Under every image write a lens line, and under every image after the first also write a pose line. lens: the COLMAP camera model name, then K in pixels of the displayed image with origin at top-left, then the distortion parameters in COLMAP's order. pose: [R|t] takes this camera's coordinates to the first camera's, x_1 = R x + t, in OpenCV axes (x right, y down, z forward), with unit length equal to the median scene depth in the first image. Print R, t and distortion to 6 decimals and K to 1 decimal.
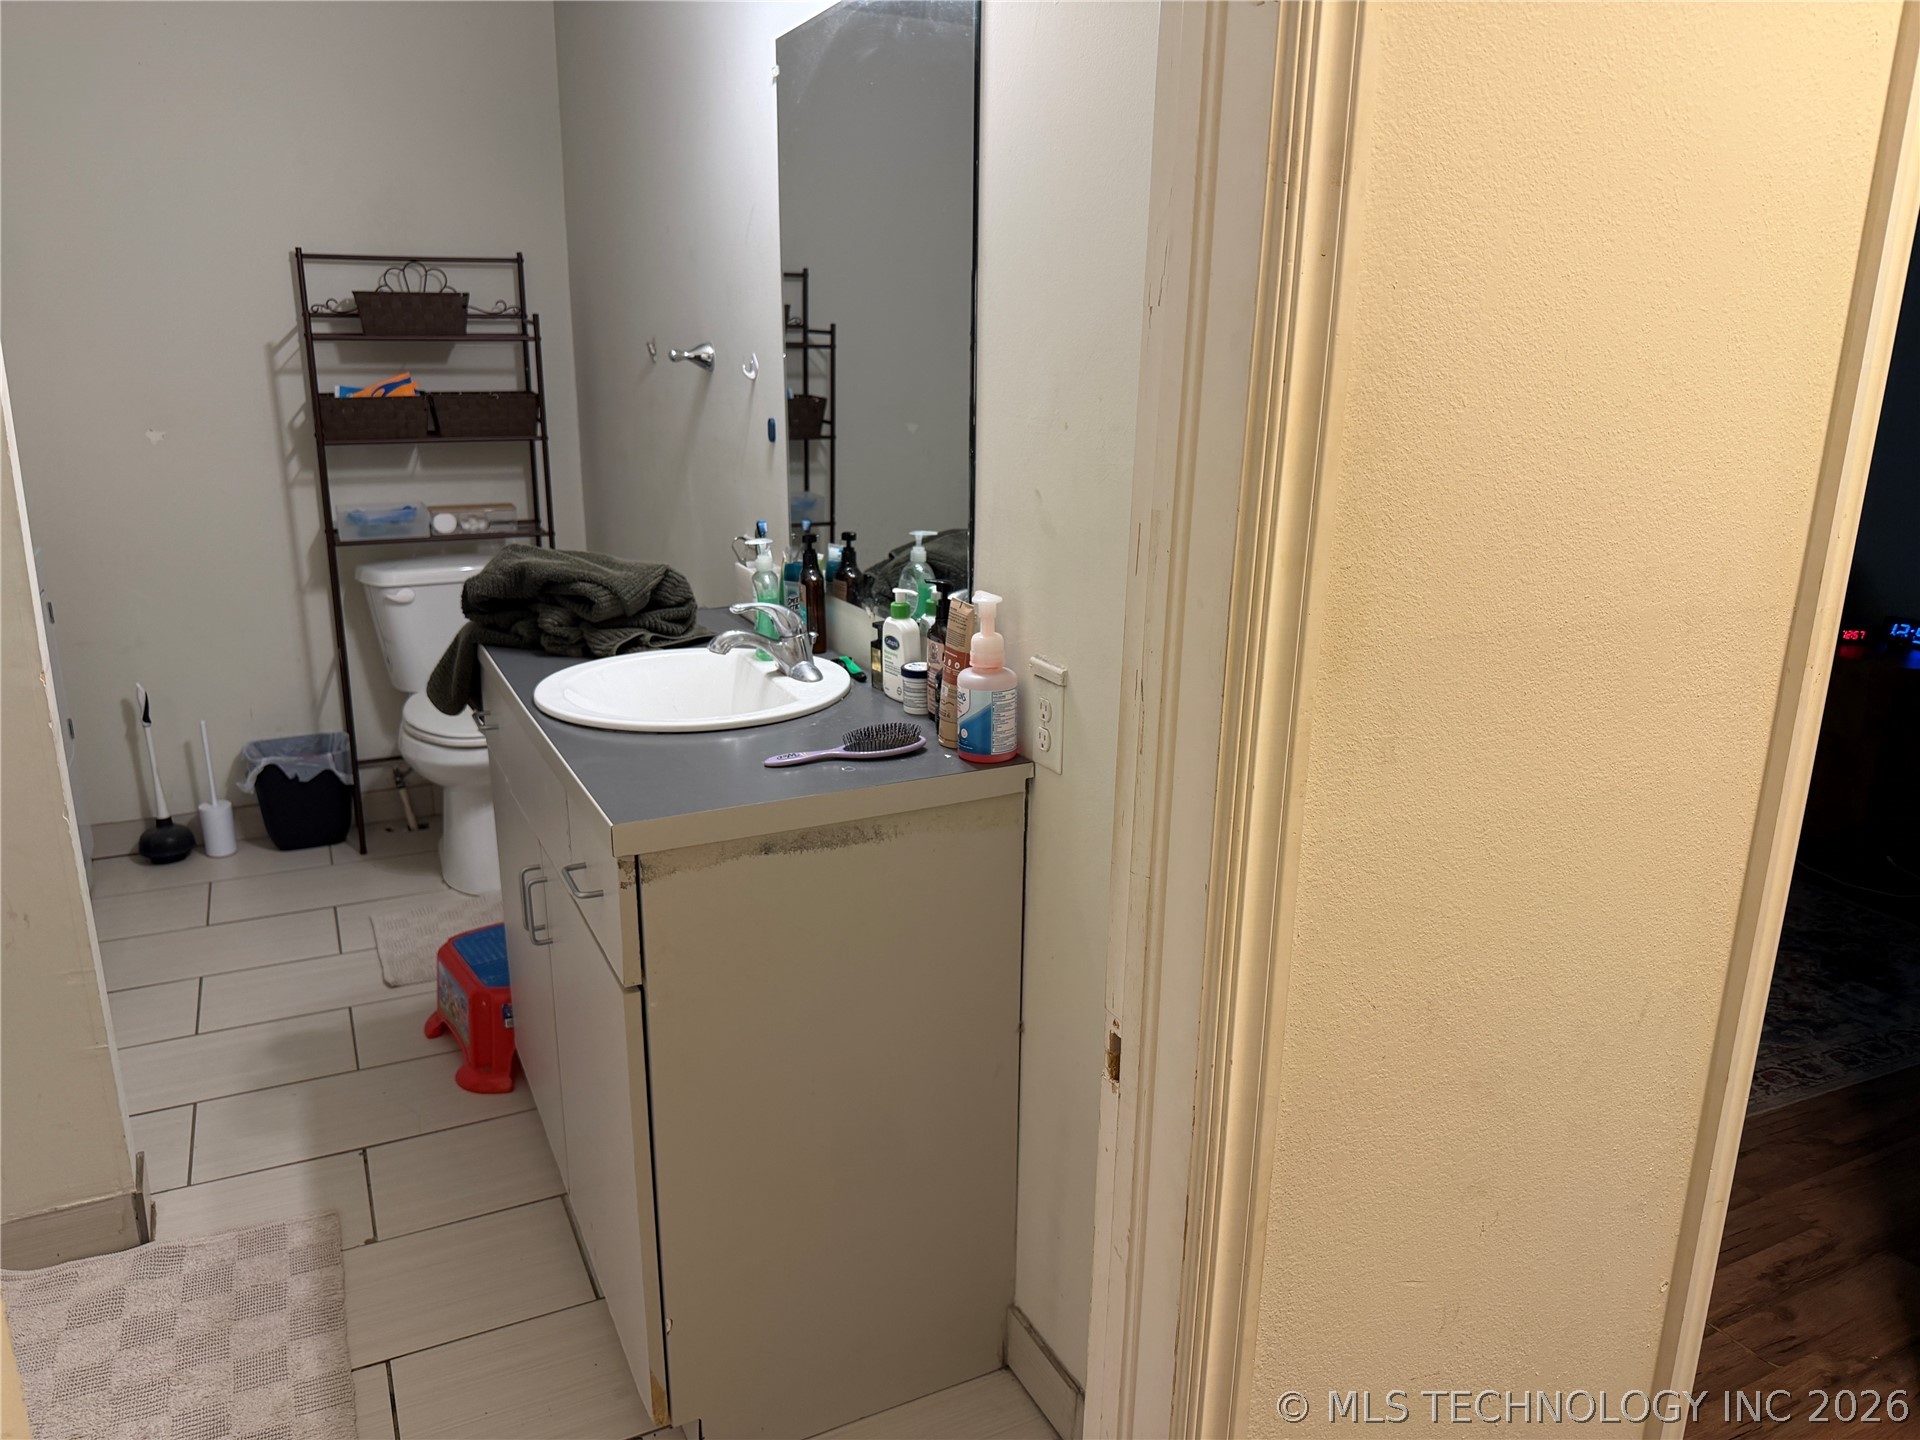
lens RADIAL K [[1353.9, 0, 968.1], [0, 1353.9, 733.4], [0, 0, 1]] dist [0.008525, -0.027538]
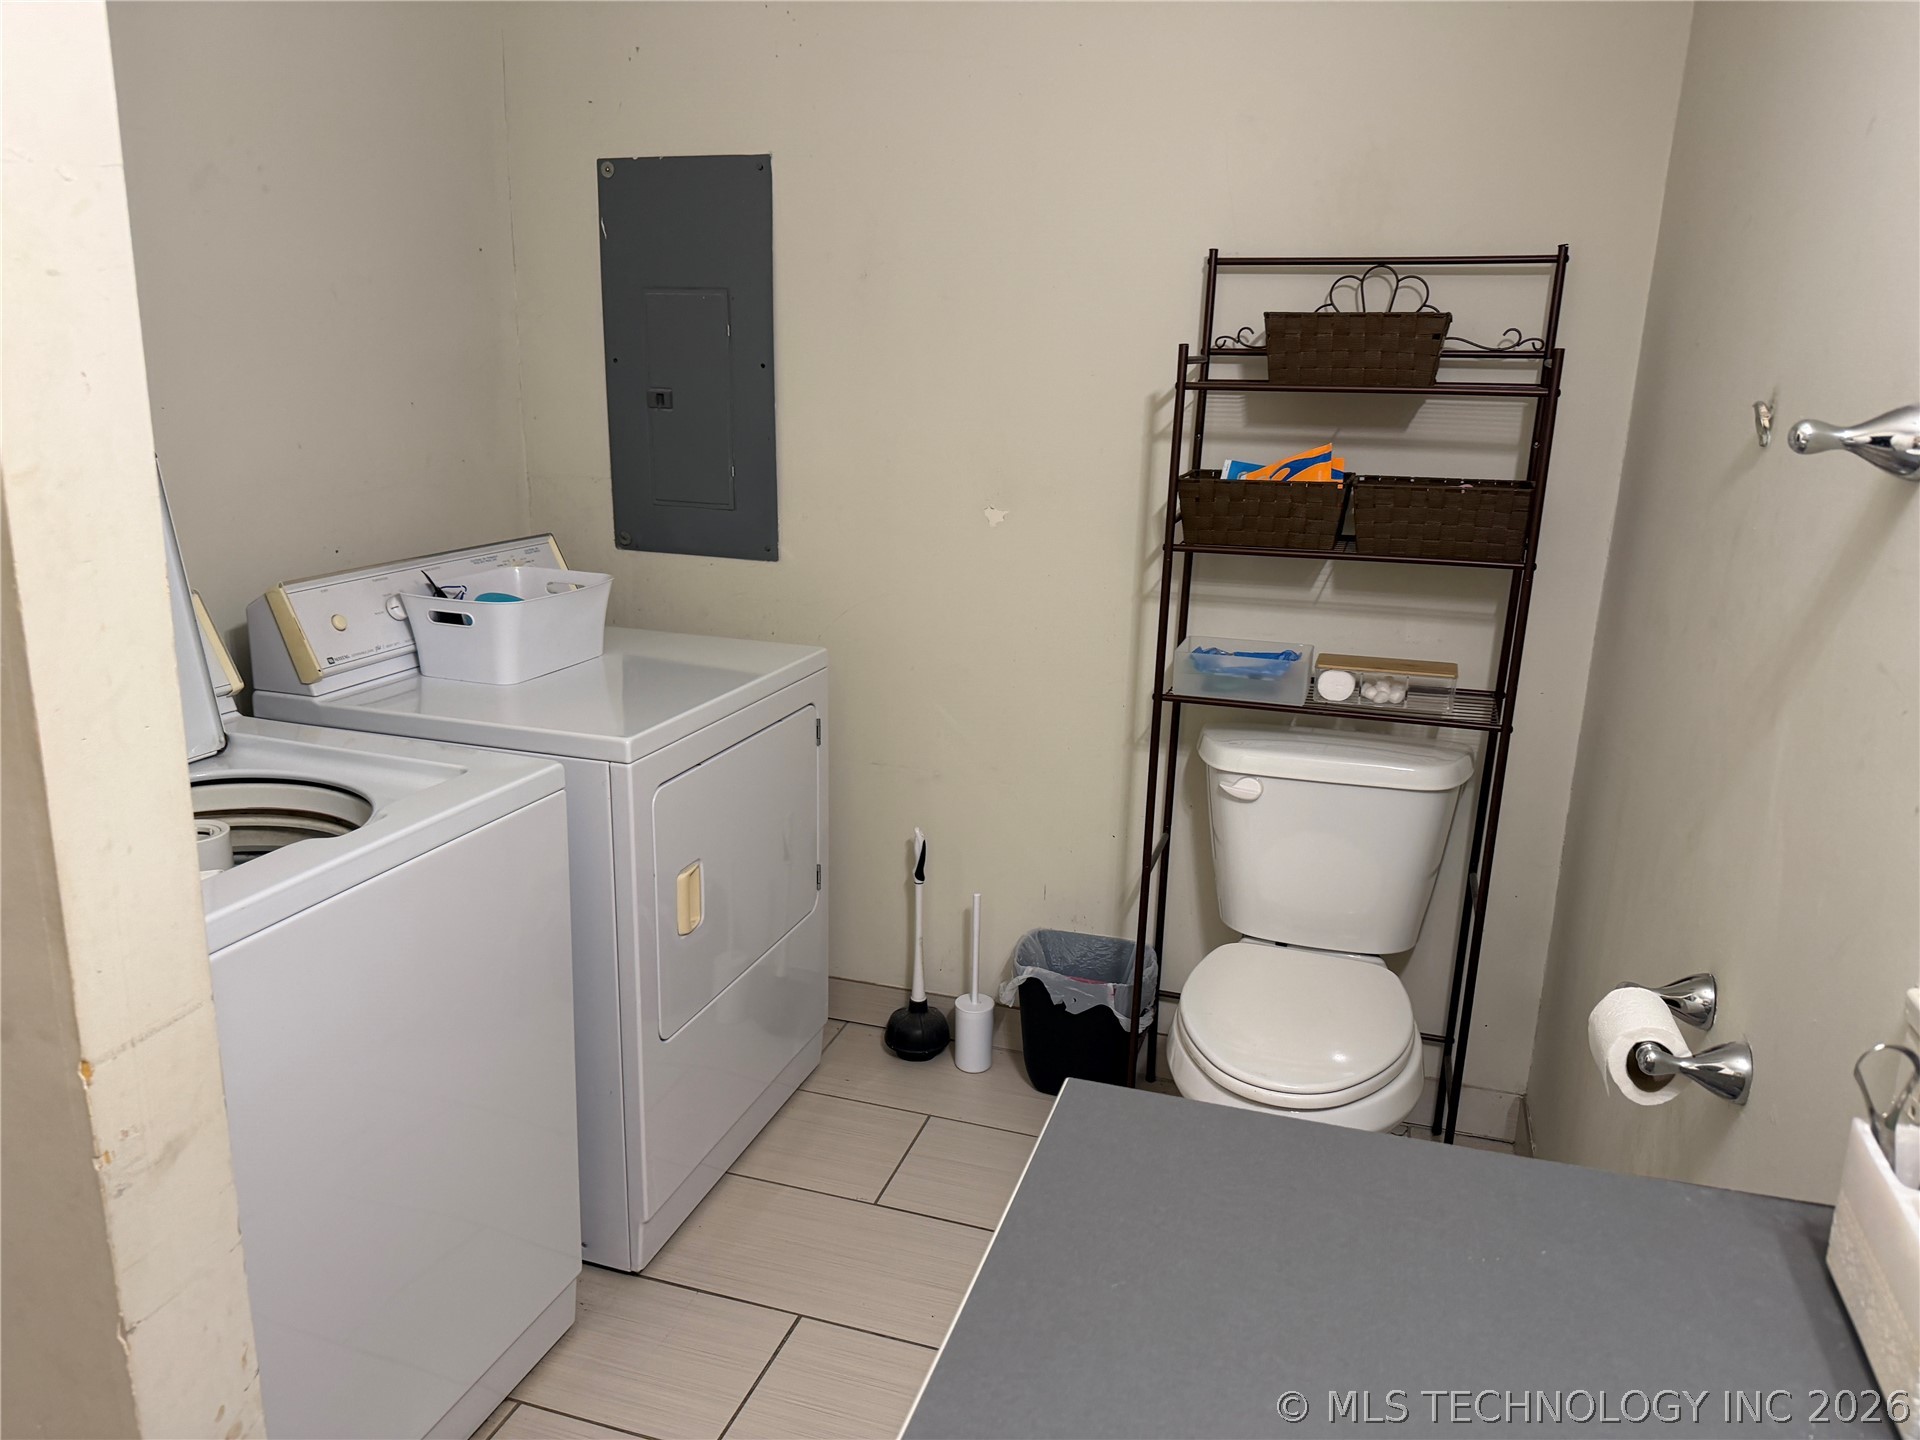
lens RADIAL K [[1353.2, 0, 963.2], [0, 1353.2, 749.4], [0, 0, 1]] dist [0.096600, -0.171909]
pose [[0.721764, 0.189695, -0.665636, -0.088464], [-0.213434, 0.975842, 0.046667, -0.120331], [0.658409, 0.108387, 0.744816, 0.427840]]
